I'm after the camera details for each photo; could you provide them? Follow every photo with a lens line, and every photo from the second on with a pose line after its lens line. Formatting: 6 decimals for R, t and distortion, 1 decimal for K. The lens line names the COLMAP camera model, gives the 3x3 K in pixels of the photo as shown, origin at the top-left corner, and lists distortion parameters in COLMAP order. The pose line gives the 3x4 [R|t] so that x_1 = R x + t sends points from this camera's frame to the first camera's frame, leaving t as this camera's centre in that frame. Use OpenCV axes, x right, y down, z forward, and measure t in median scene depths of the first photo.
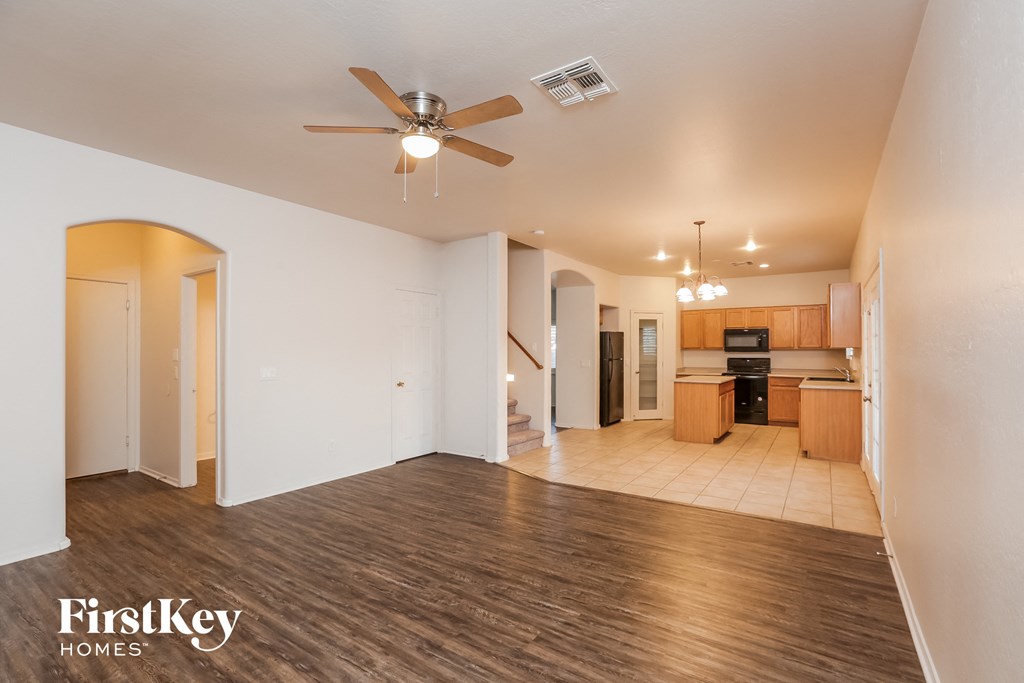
lens RADIAL K [[466.0, 0, 522.1], [0, 466.0, 348.2], [0, 0, 1]] dist [-0.009069, 0.001282]
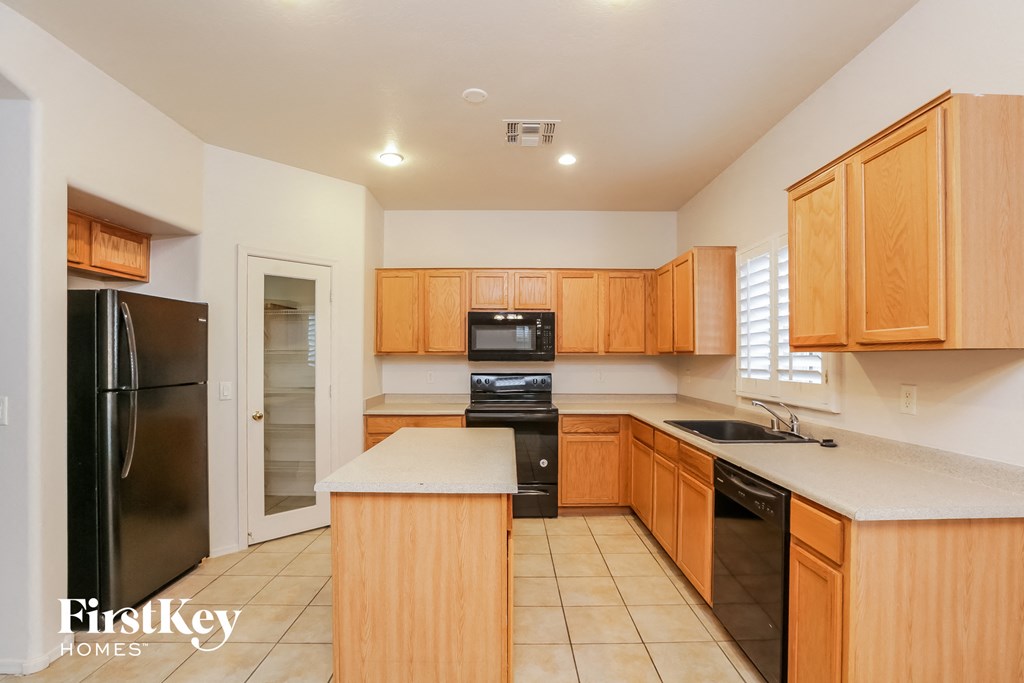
lens RADIAL K [[466.0, 0, 518.5], [0, 466.0, 352.1], [0, 0, 1]] dist [-0.009069, 0.001282]
pose [[0.821452, 0.006444, 0.570242, 0.218935], [-0.005947, 0.999979, -0.002733, 0.000281], [-0.570247, -0.001146, 0.821472, 0.611441]]
